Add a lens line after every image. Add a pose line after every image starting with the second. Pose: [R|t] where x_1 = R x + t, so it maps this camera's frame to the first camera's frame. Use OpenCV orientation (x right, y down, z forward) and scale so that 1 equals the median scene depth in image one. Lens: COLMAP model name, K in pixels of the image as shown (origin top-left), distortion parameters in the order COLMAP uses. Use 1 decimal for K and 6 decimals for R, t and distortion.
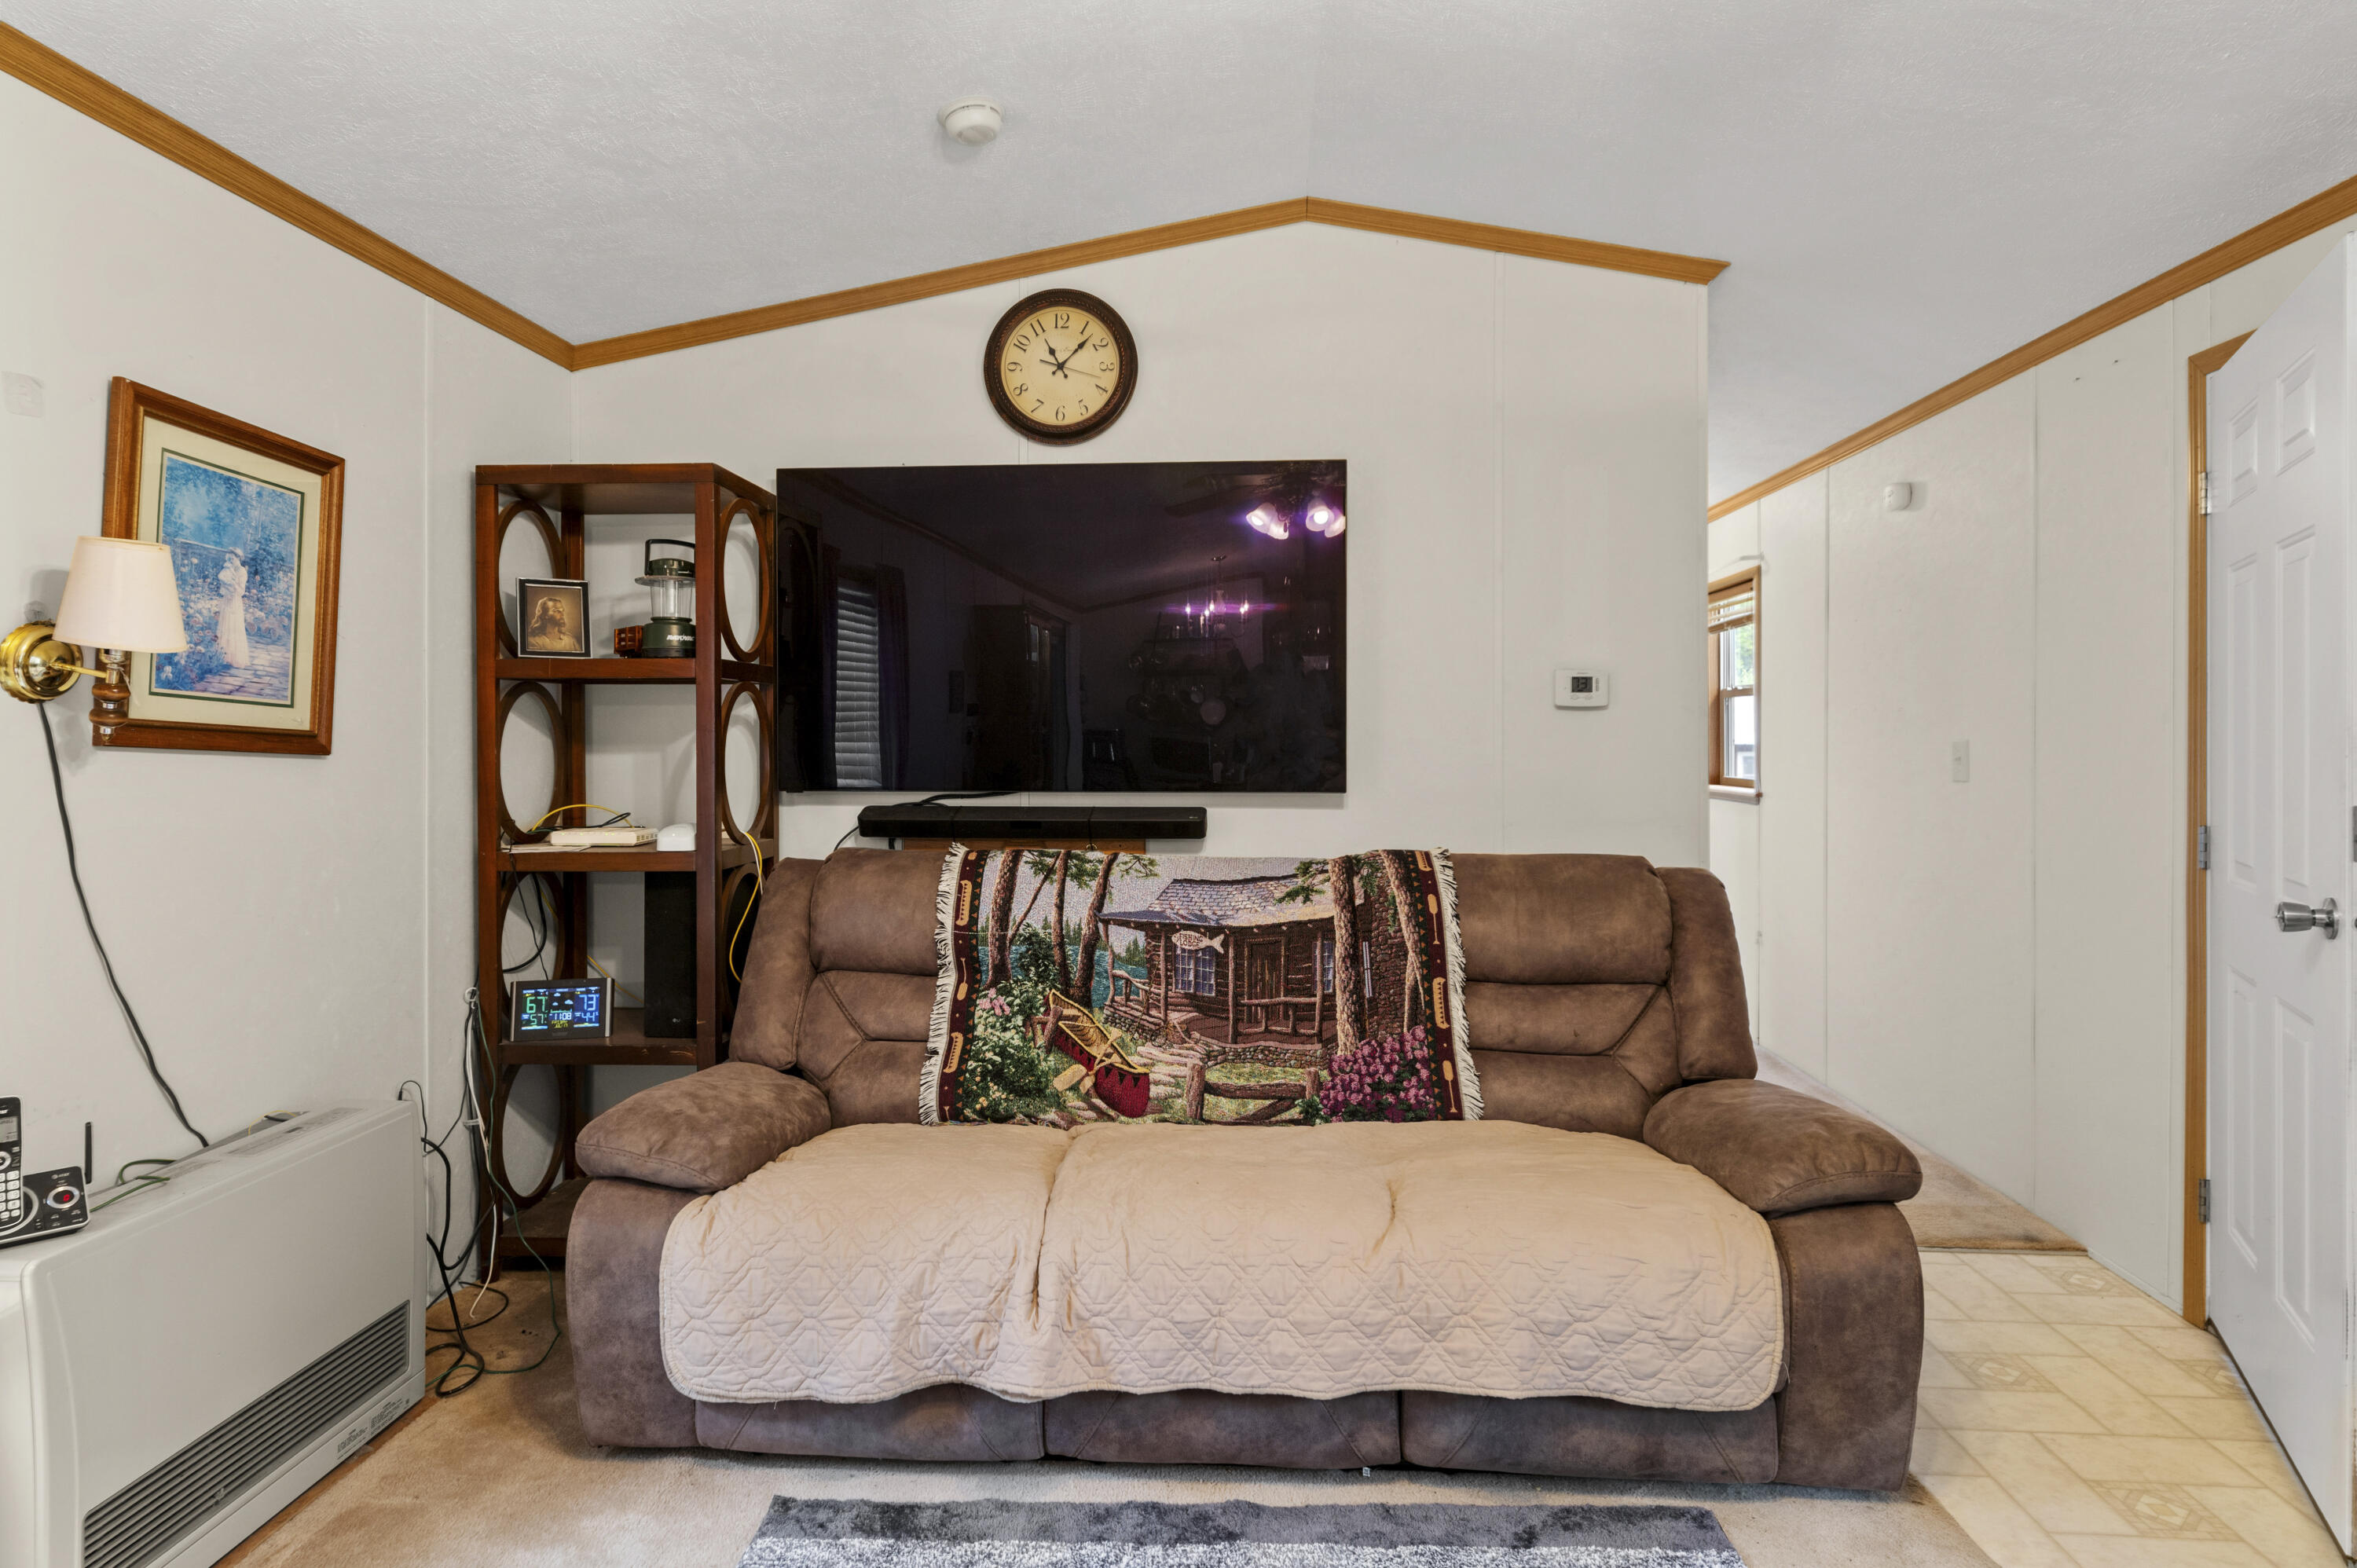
lens RADIAL K [[1313.7, 0, 1169.1], [0, 1313.7, 723.7], [0, 0, 1]] dist [0.001883, -0.000412]
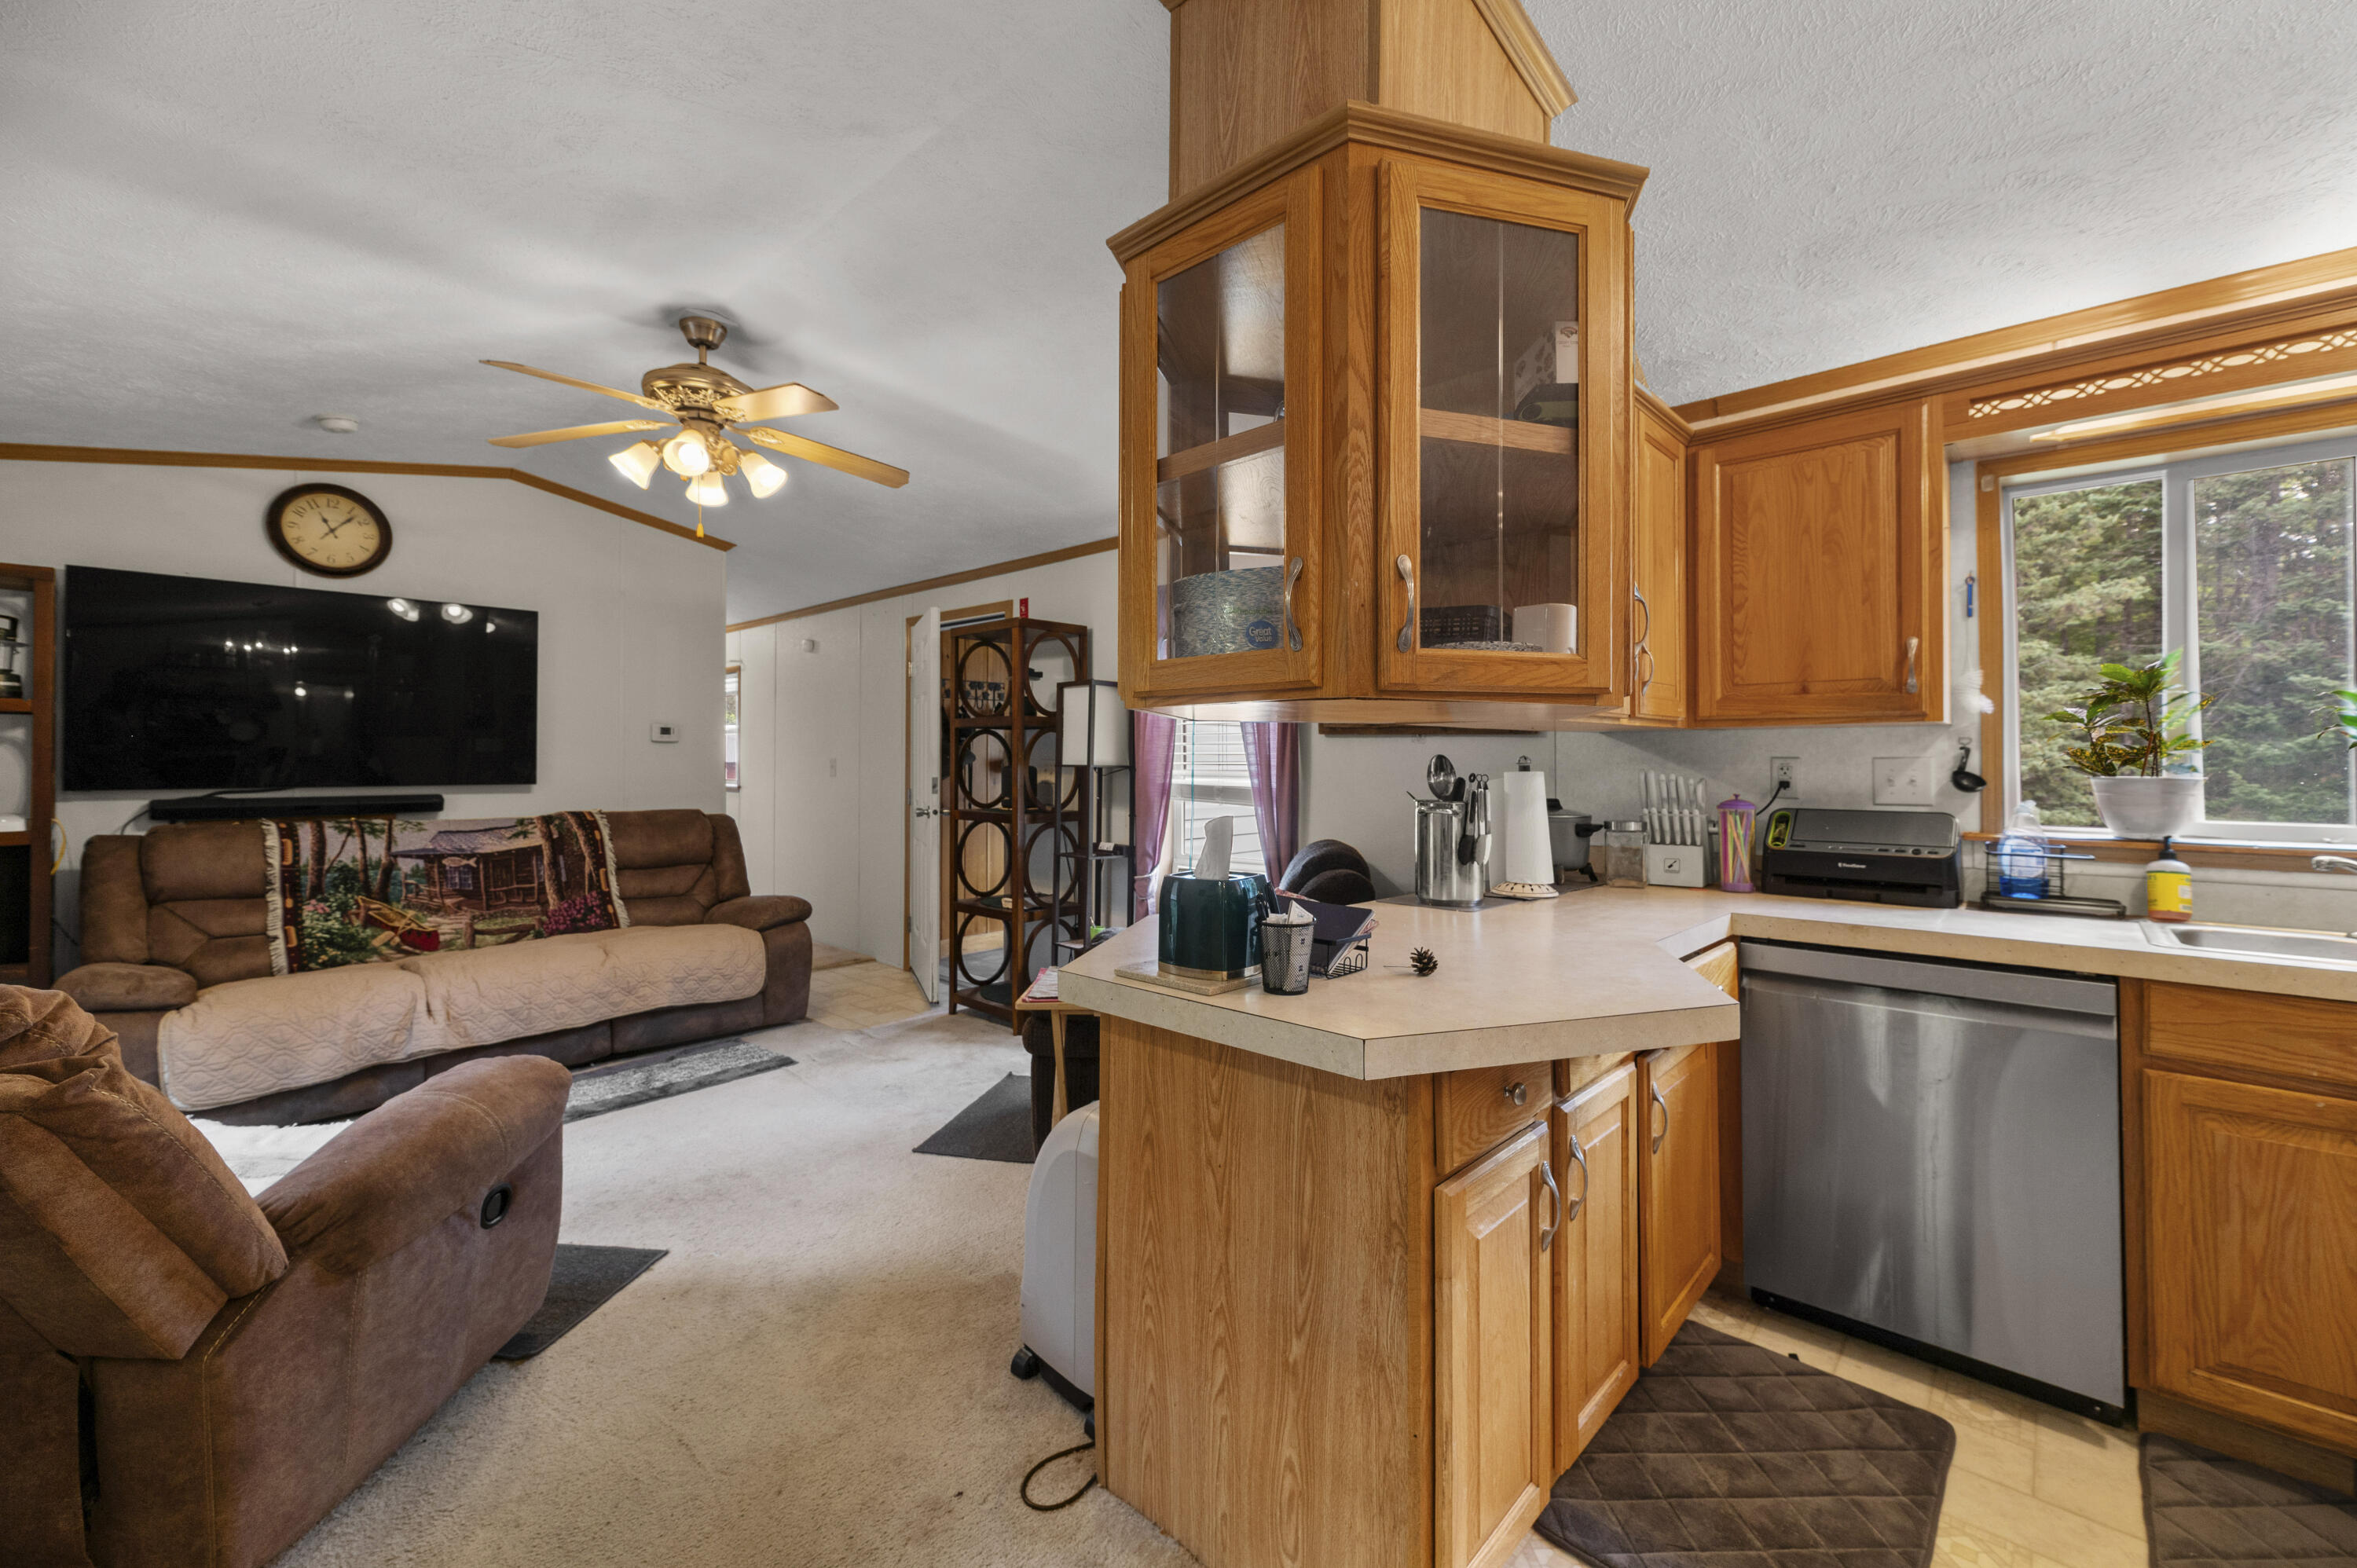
lens RADIAL K [[960.2, 0, 1182.7], [0, 960.2, 769.6], [0, 0, 1]] dist [0.001361, 0.000423]
pose [[0.641370, -0.005991, 0.767208, -0.377750], [-0.011788, 0.999775, 0.017661, -0.005440], [-0.767141, -0.020371, 0.641155, -0.701966]]
